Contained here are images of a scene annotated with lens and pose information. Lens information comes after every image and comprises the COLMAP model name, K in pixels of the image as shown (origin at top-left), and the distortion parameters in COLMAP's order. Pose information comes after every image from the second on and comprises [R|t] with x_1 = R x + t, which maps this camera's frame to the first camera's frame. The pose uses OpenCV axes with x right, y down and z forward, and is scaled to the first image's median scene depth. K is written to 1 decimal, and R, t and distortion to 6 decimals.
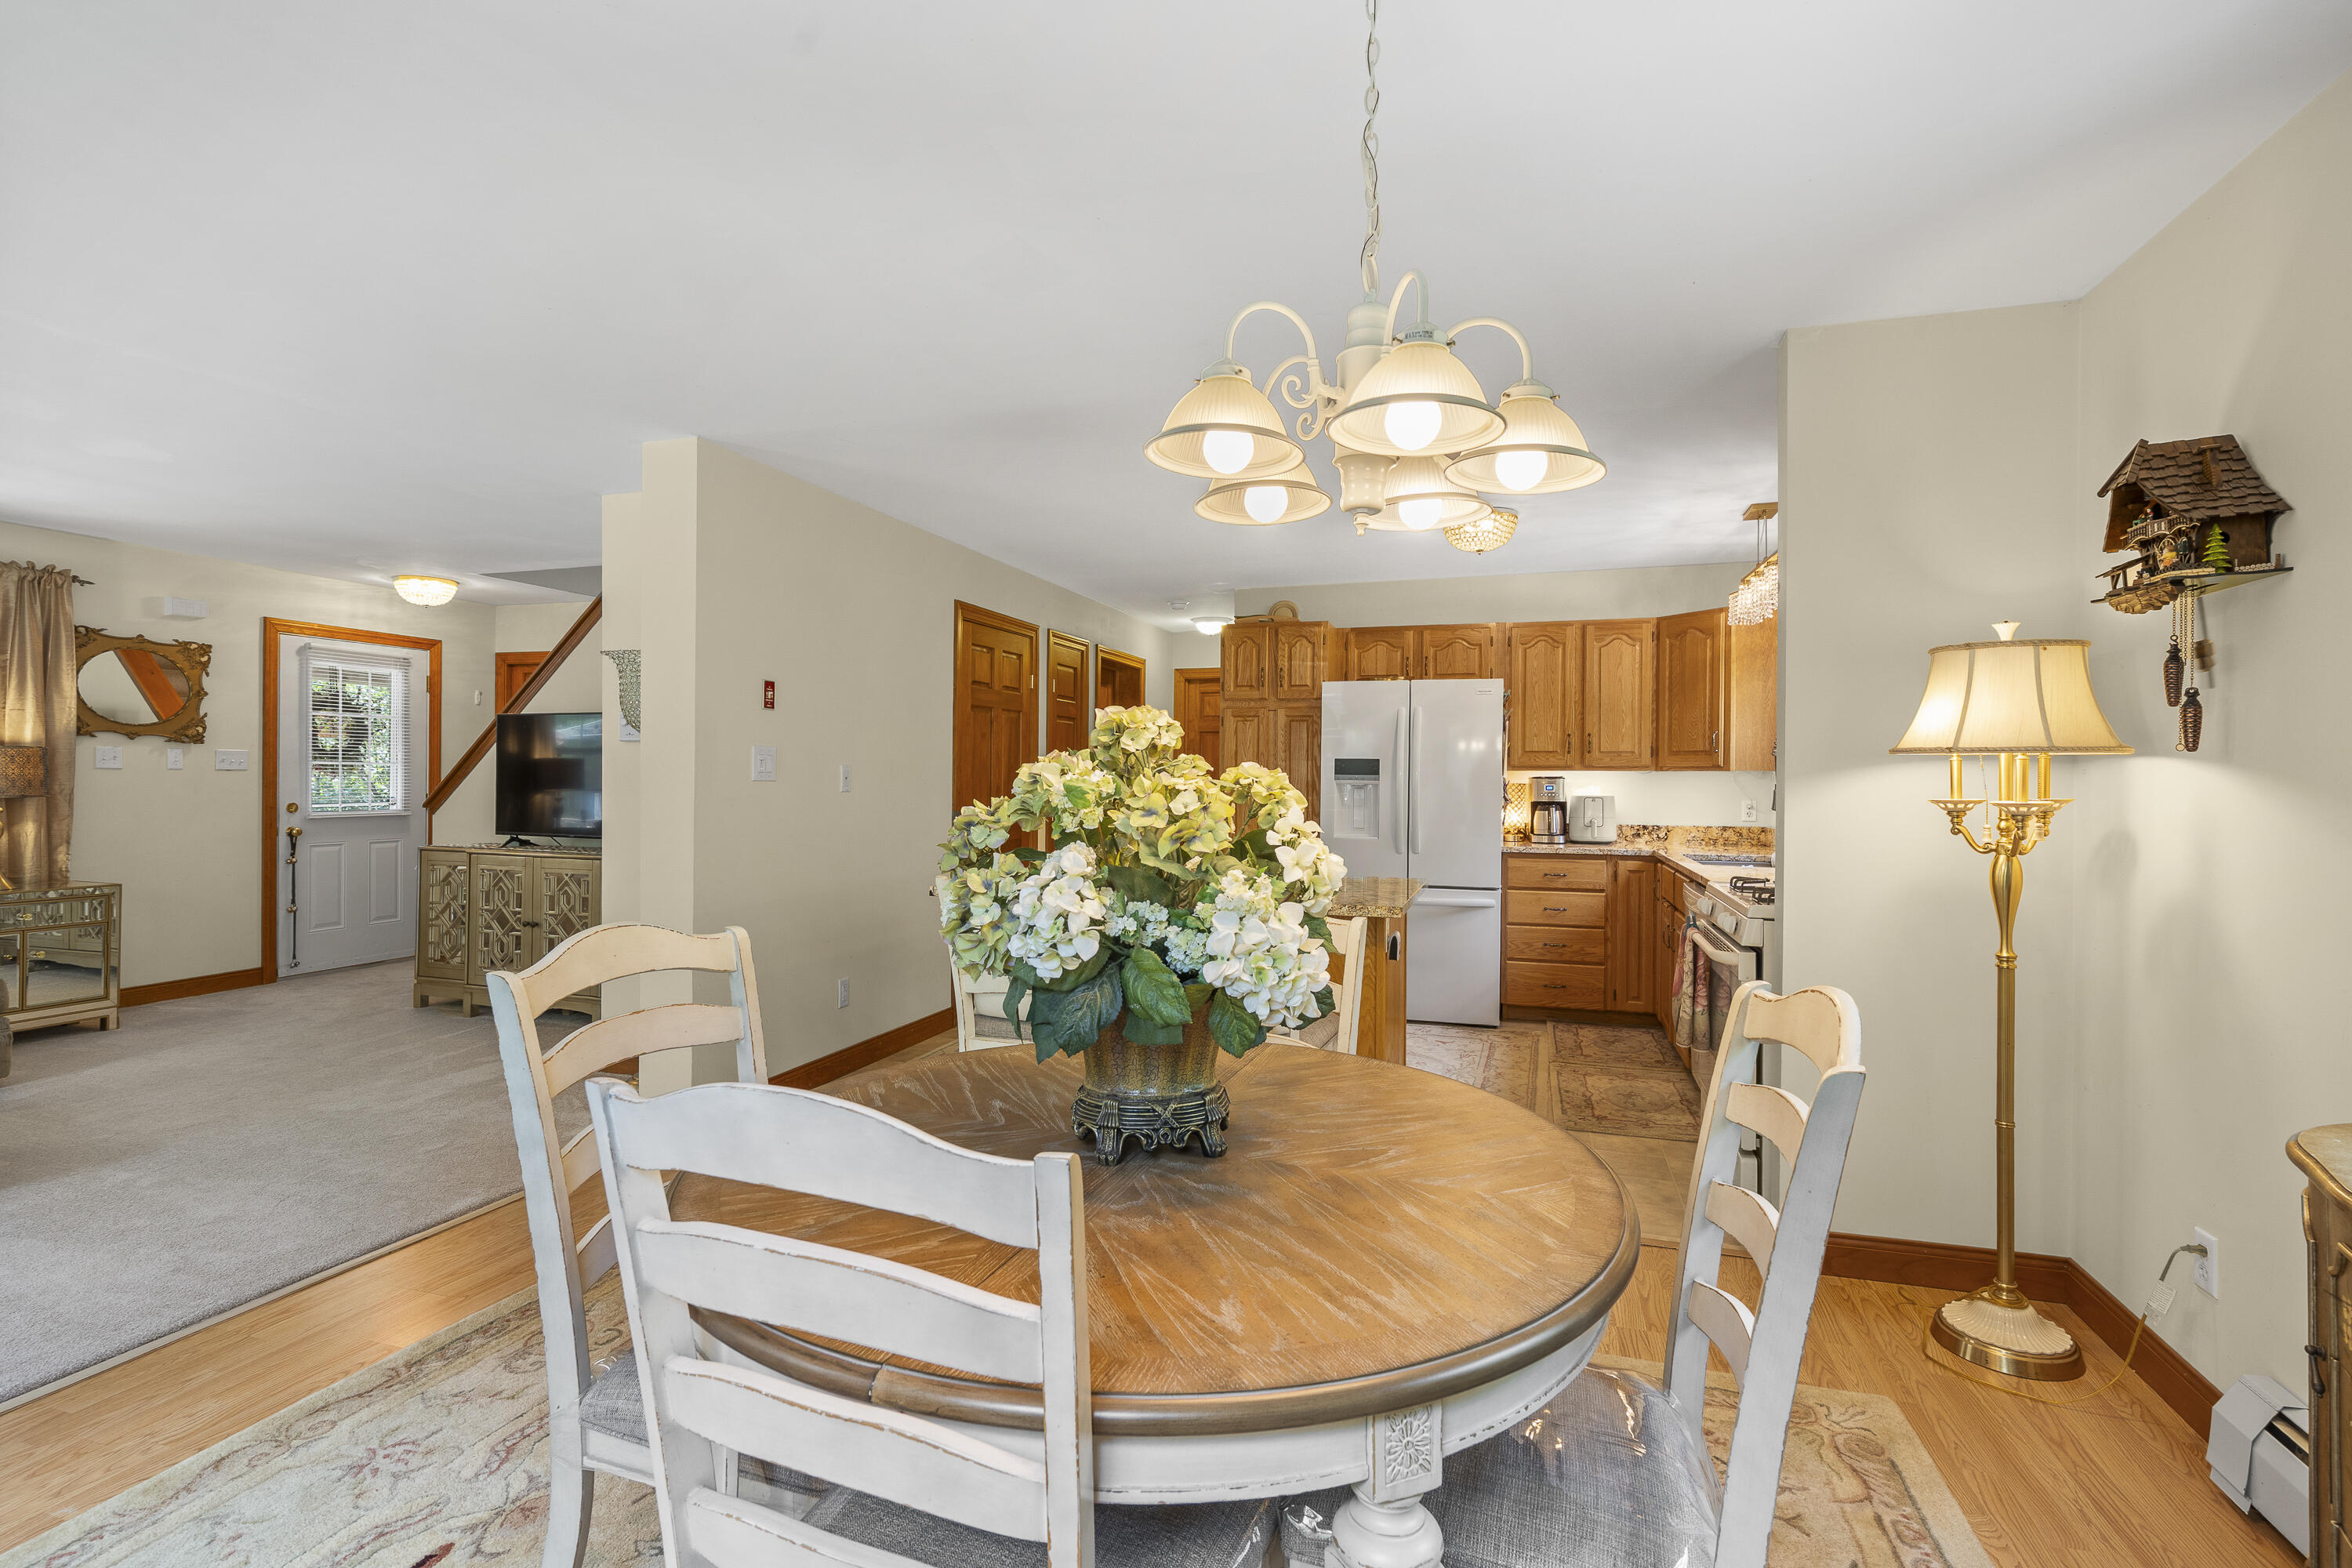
lens RADIAL K [[1083.4, 0, 1169.5], [0, 1083.4, 782.0], [0, 0, 1]] dist [-0.001770, -0.001359]
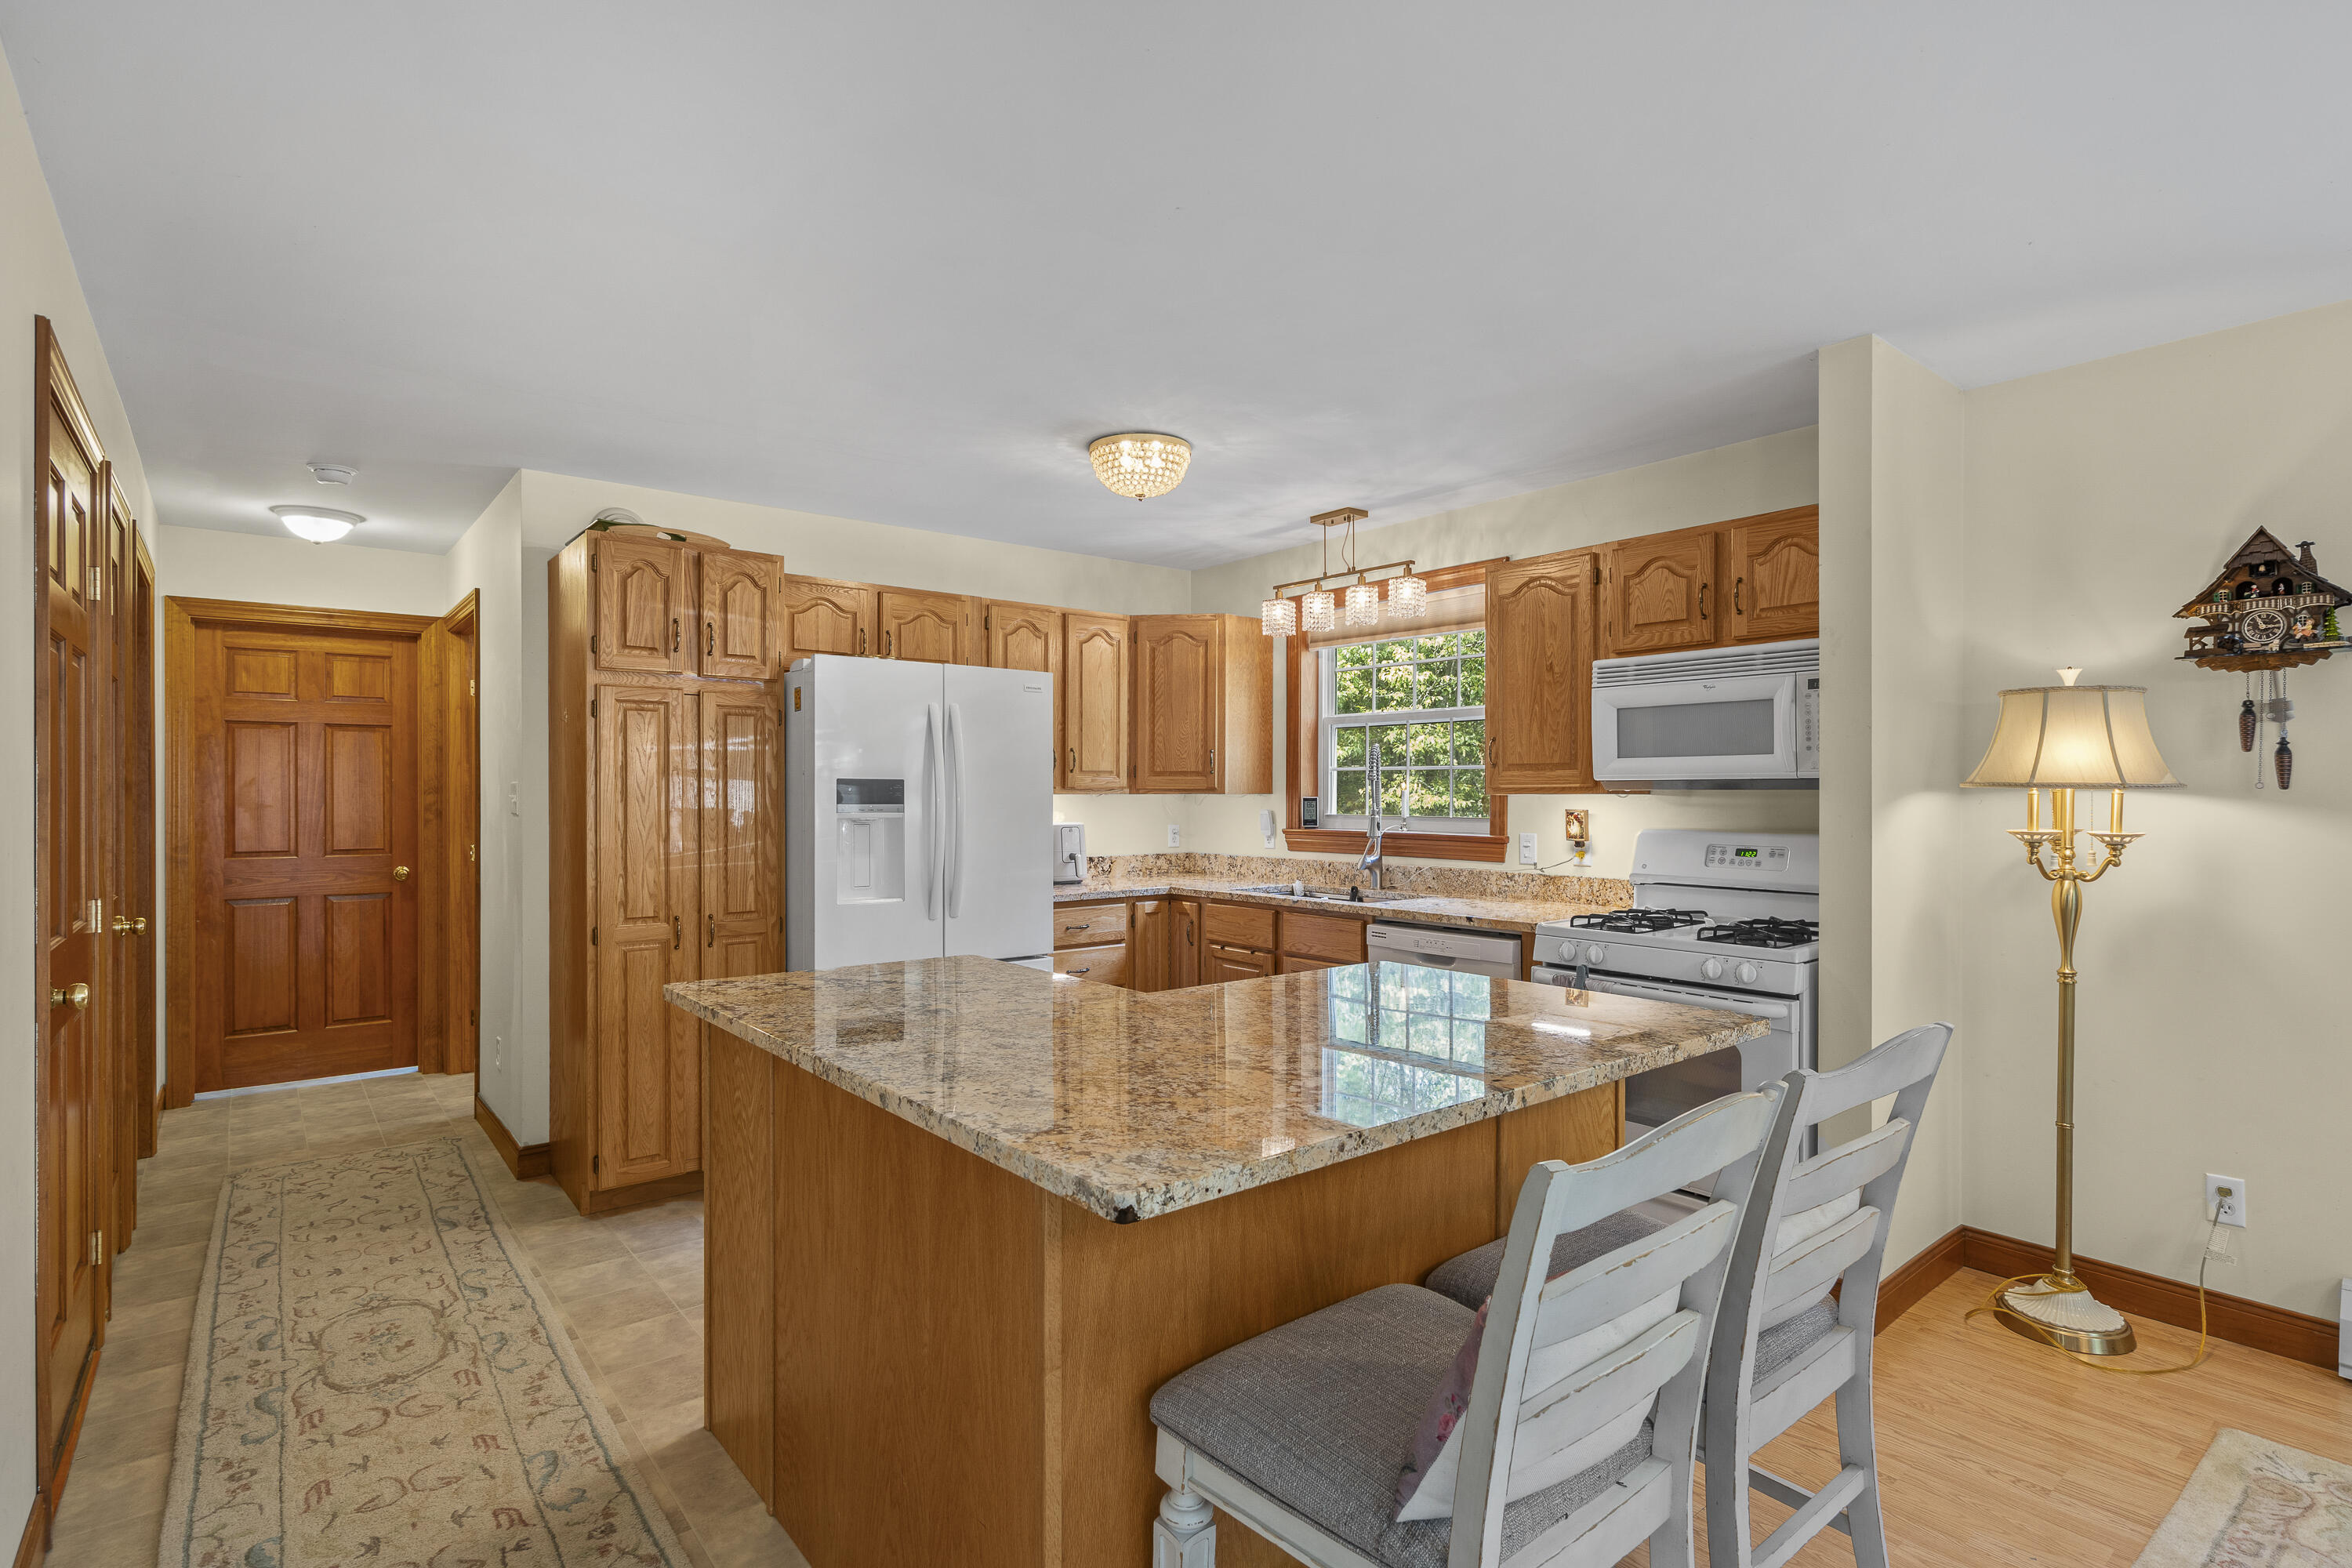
lens RADIAL K [[1150.9, 0, 1175.8], [0, 1150.9, 796.0], [0, 0, 1]] dist [-0.001078, 0.000994]
pose [[0.551120, -0.009507, 0.834372, -0.308172], [0.008042, 0.999949, 0.006081, -0.014390], [-0.834387, 0.003359, 0.551169, 0.488686]]
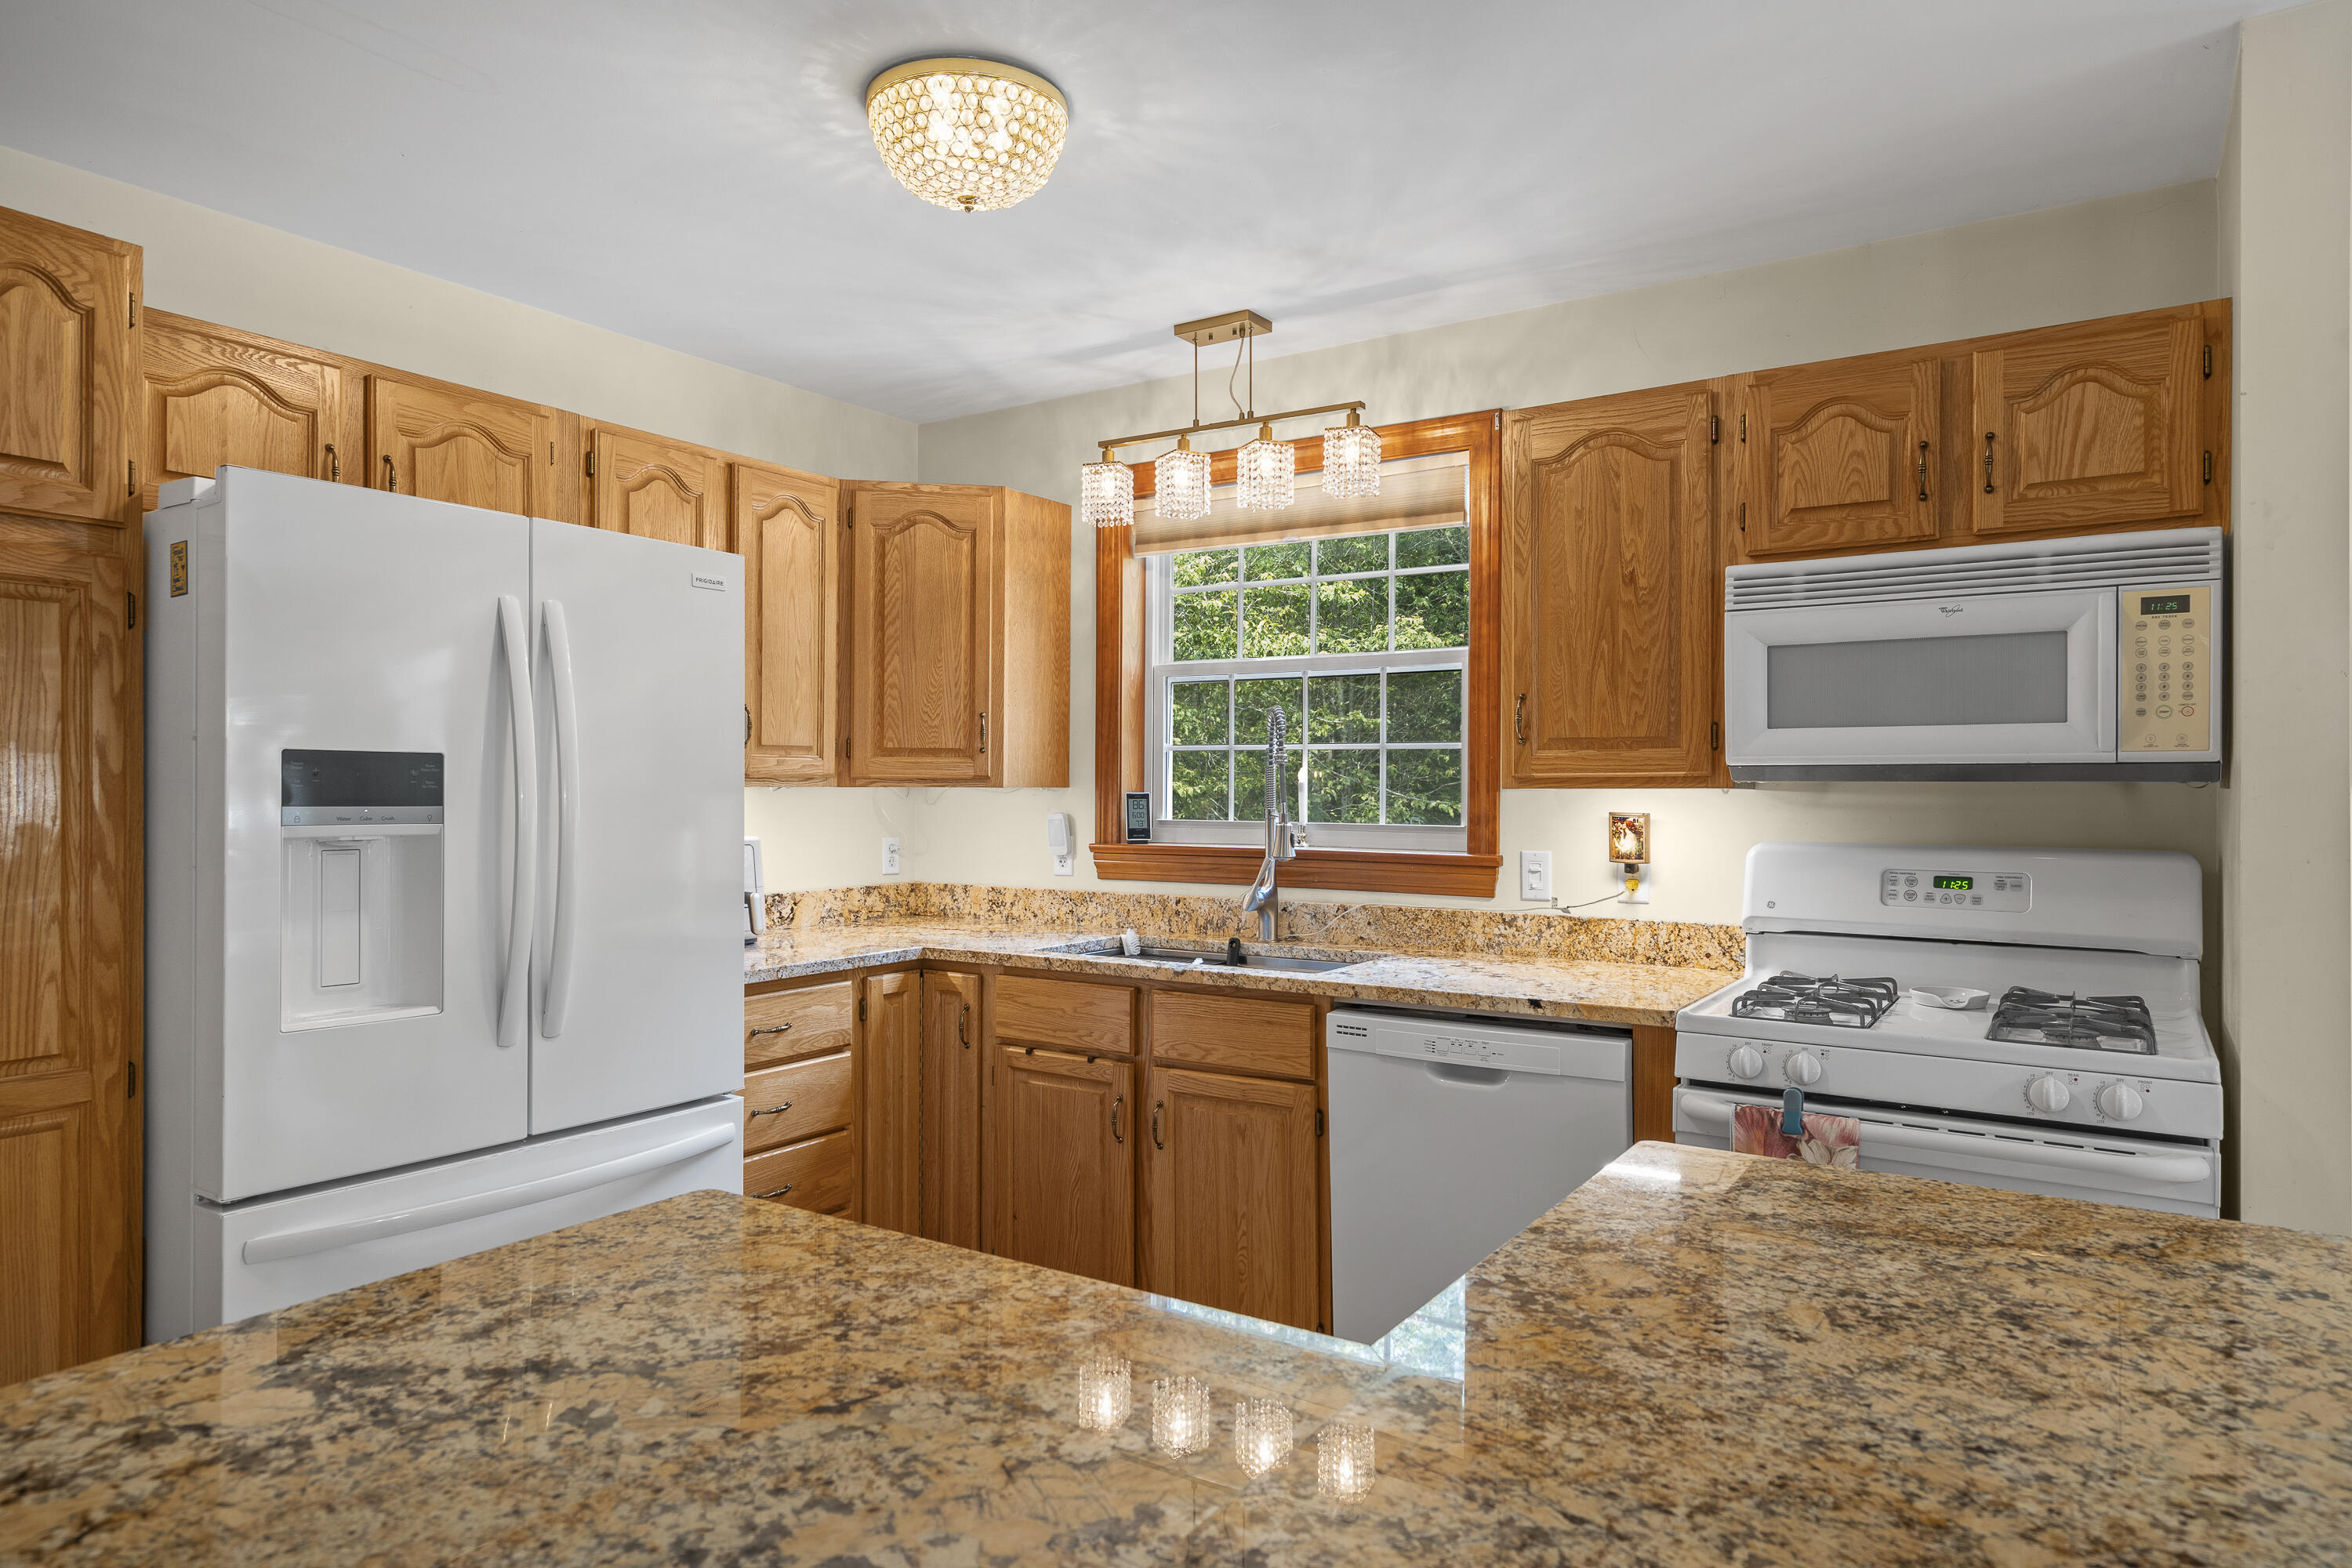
lens RADIAL K [[1412.2, 0, 1174.5], [0, 1412.2, 785.3], [0, 0, 1]] dist [0.013461, -0.005602]
pose [[0.271868, -0.004759, 0.962323, -0.144445], [0.004215, 0.999984, 0.003755, -0.013159], [-0.962325, 0.003035, 0.271884, 0.706008]]
